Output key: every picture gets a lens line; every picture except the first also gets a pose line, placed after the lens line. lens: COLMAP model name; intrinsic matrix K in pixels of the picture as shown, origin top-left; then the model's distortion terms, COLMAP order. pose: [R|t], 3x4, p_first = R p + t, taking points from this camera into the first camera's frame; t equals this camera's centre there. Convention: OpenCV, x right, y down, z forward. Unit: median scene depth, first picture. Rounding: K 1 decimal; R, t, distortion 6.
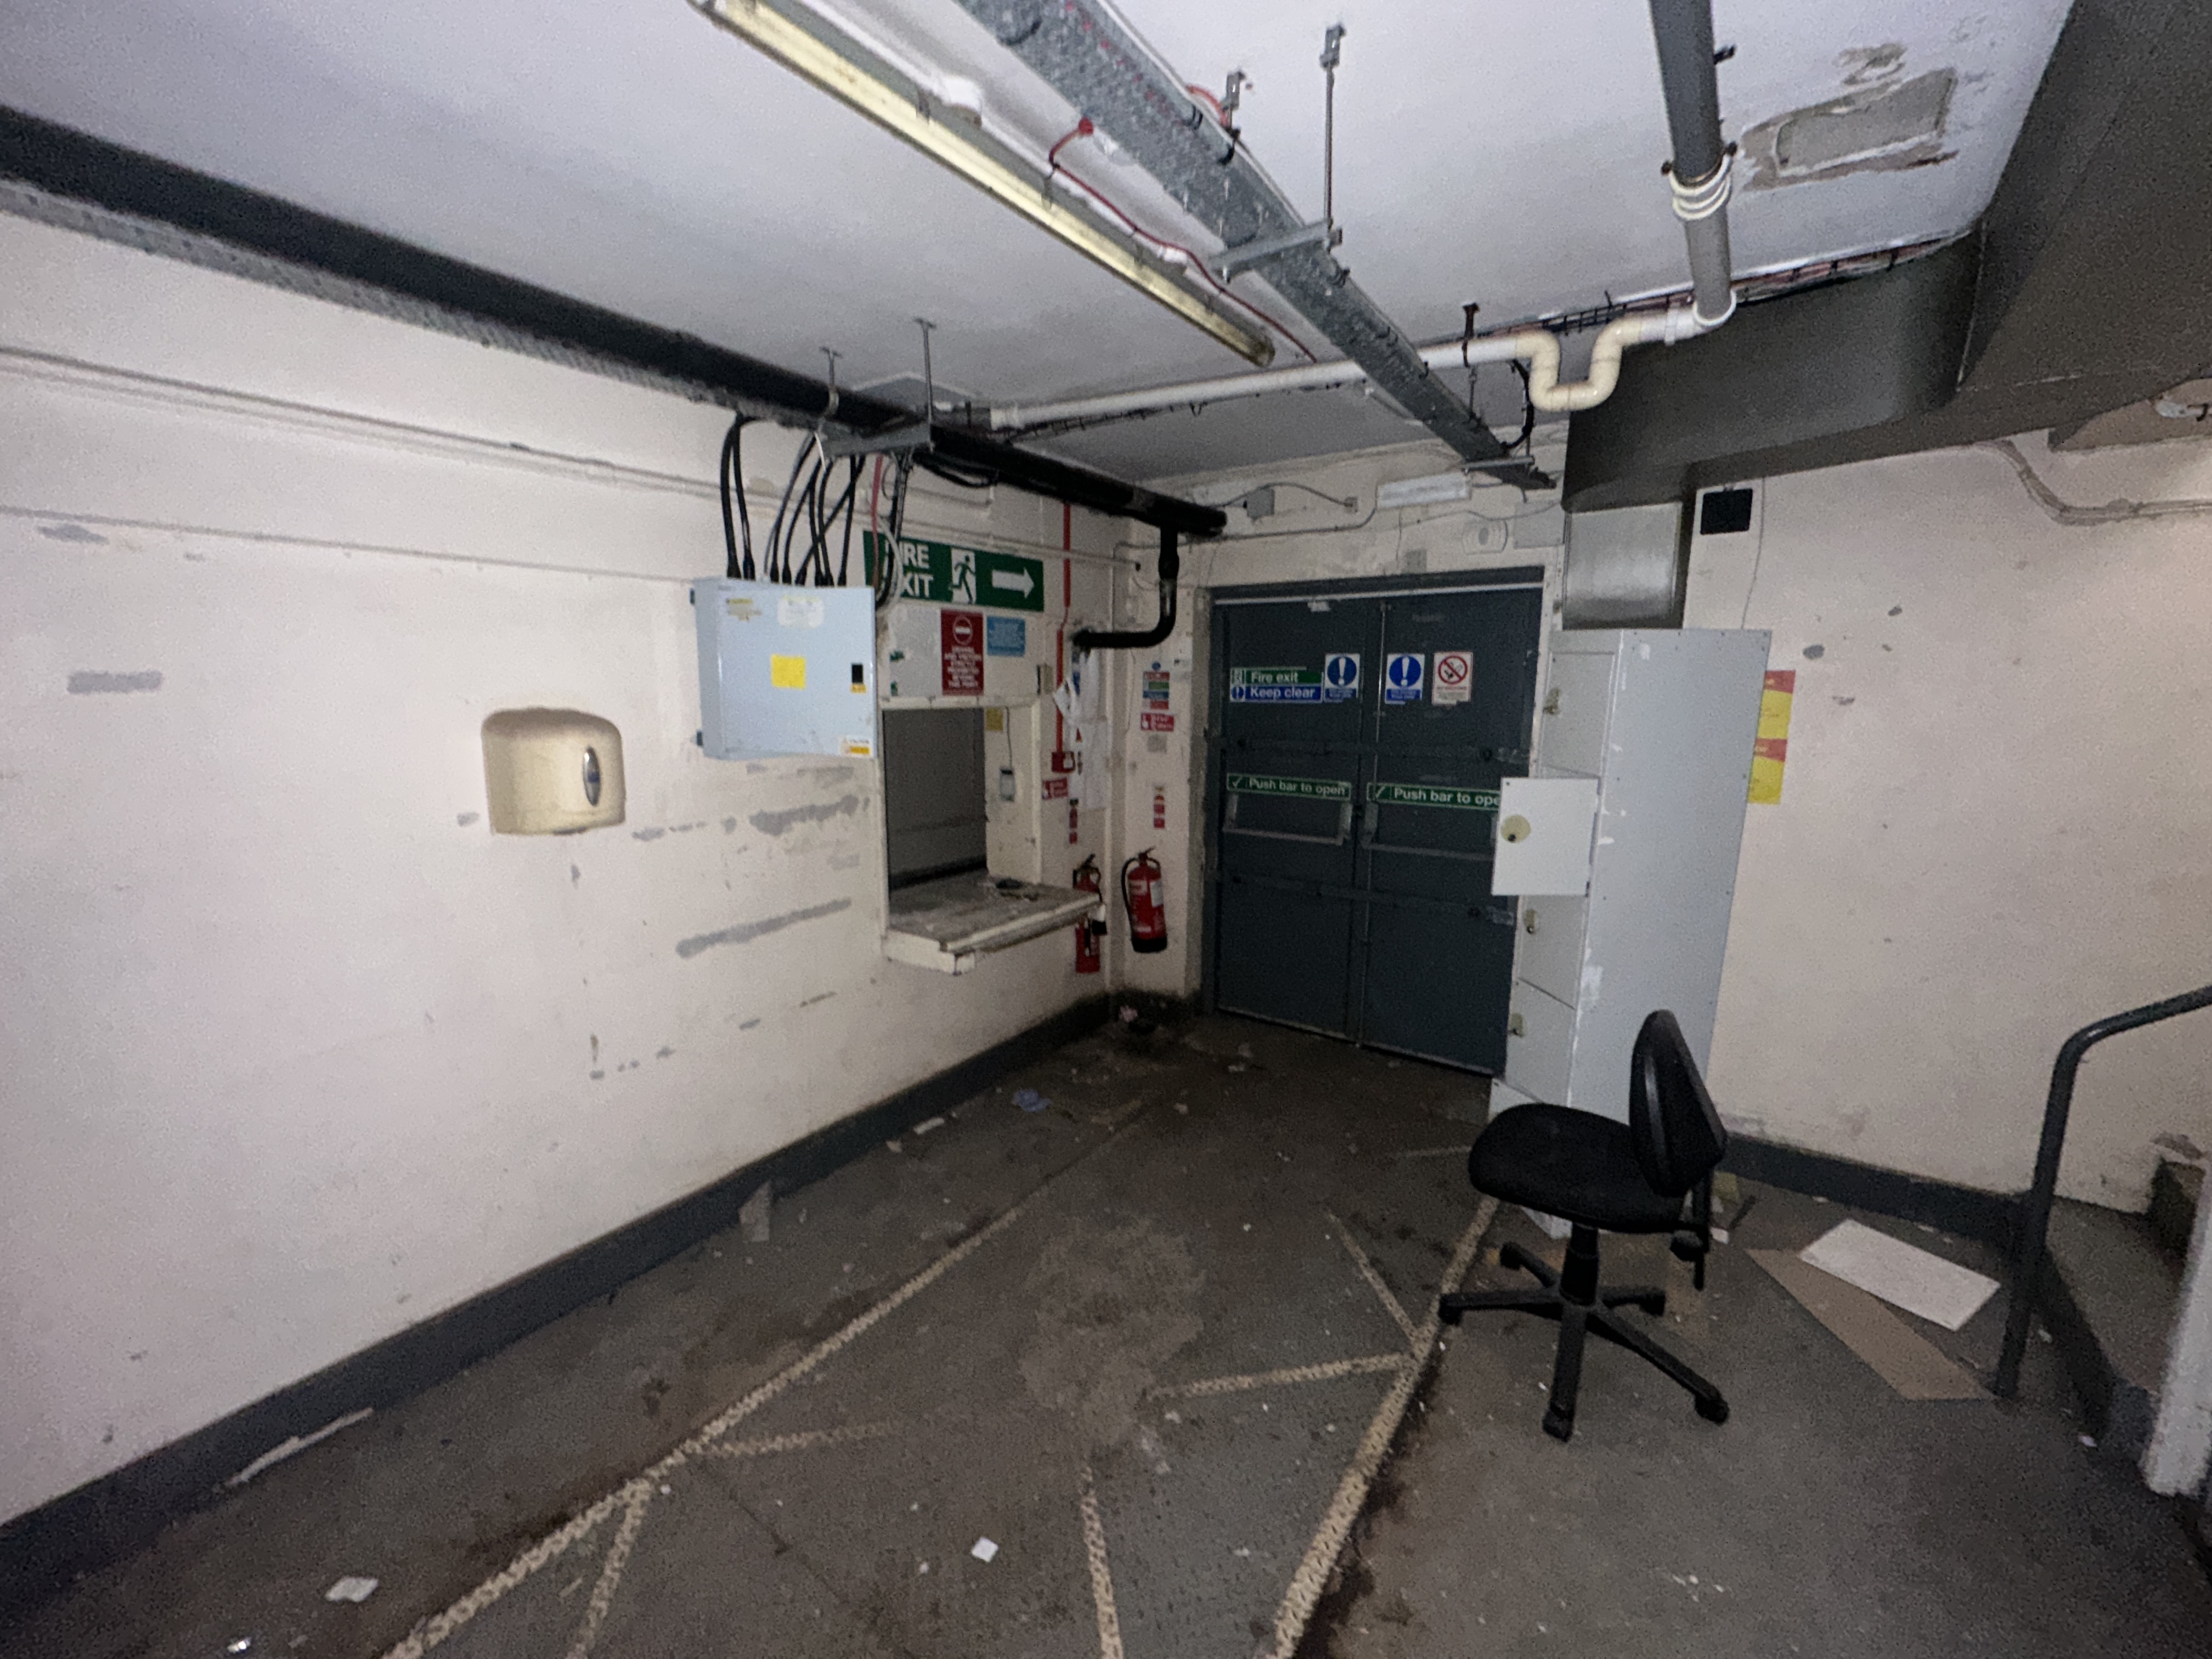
lens RADIAL K [[888.8, 0, 1102.7], [0, 888.8, 824.9], [0, 0, 1]] dist [-0.009439, 0.001324]
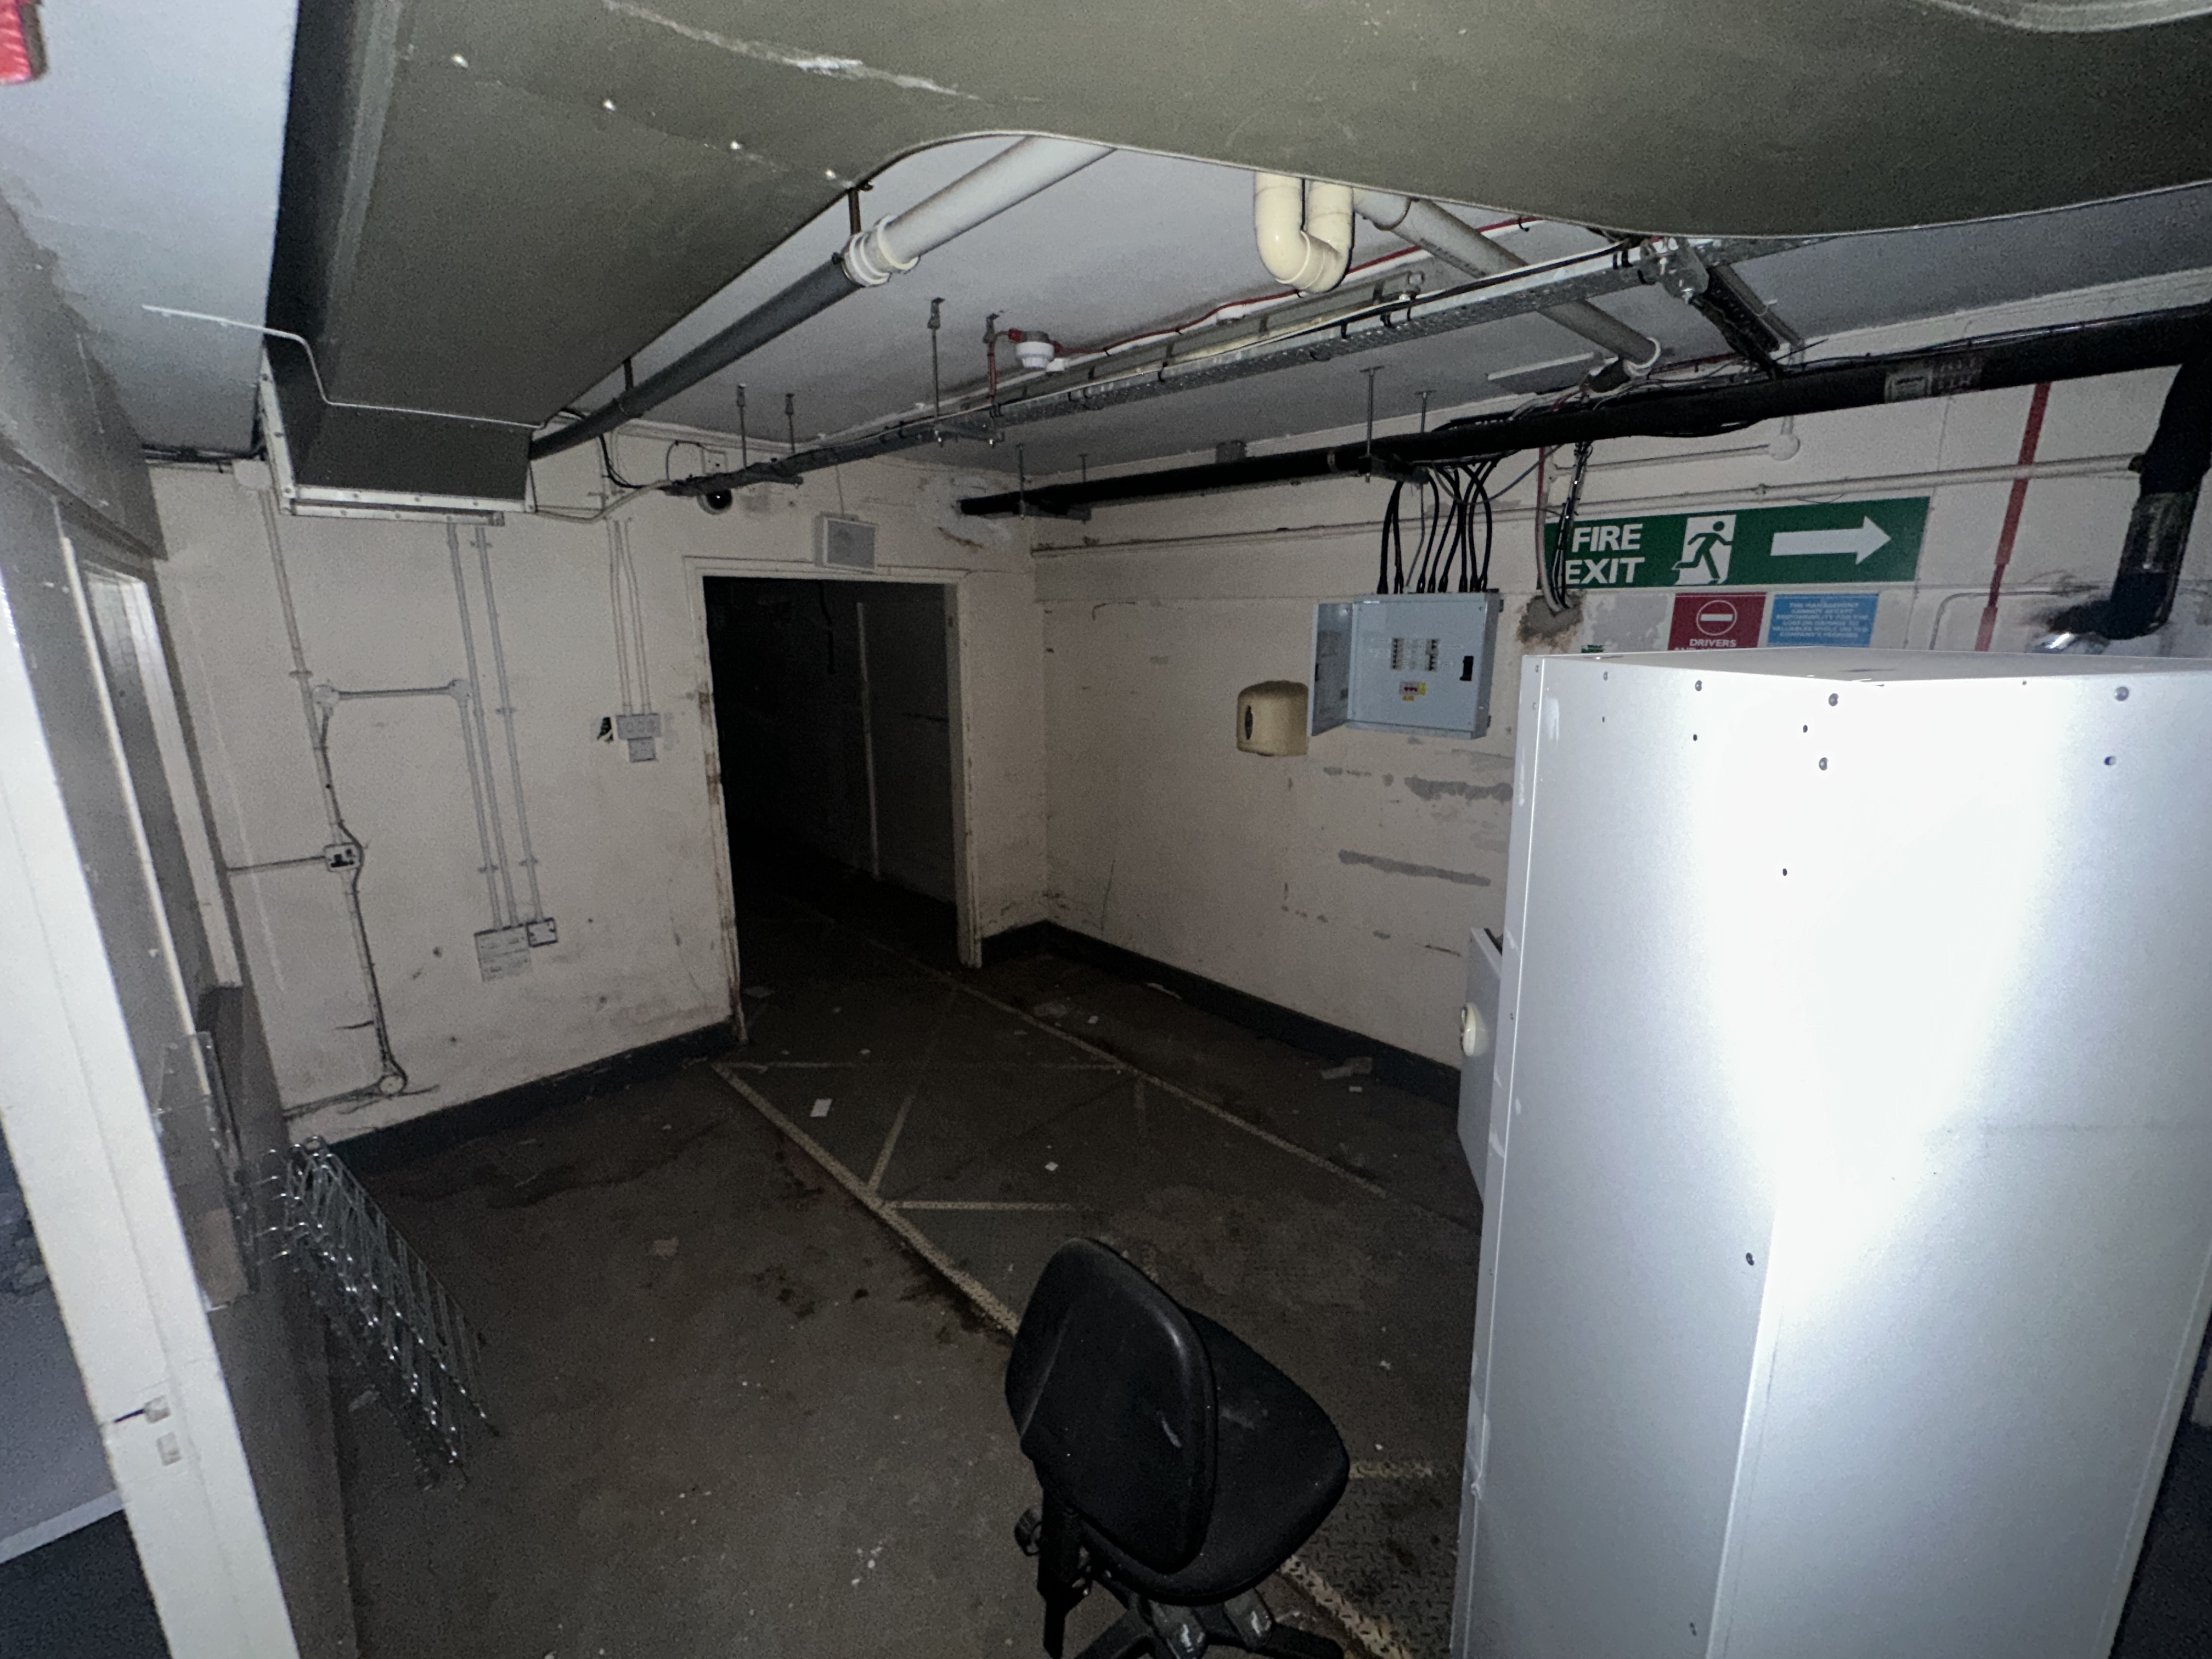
lens RADIAL K [[888.8, 0, 1106.5], [0, 888.8, 822.9], [0, 0, 1]] dist [-0.009439, 0.001324]
pose [[-0.177134, 0.220023, -0.959277, 0.832110], [-0.153929, 0.956502, 0.247810, -0.180869], [0.972075, 0.191556, -0.135561, 0.714367]]
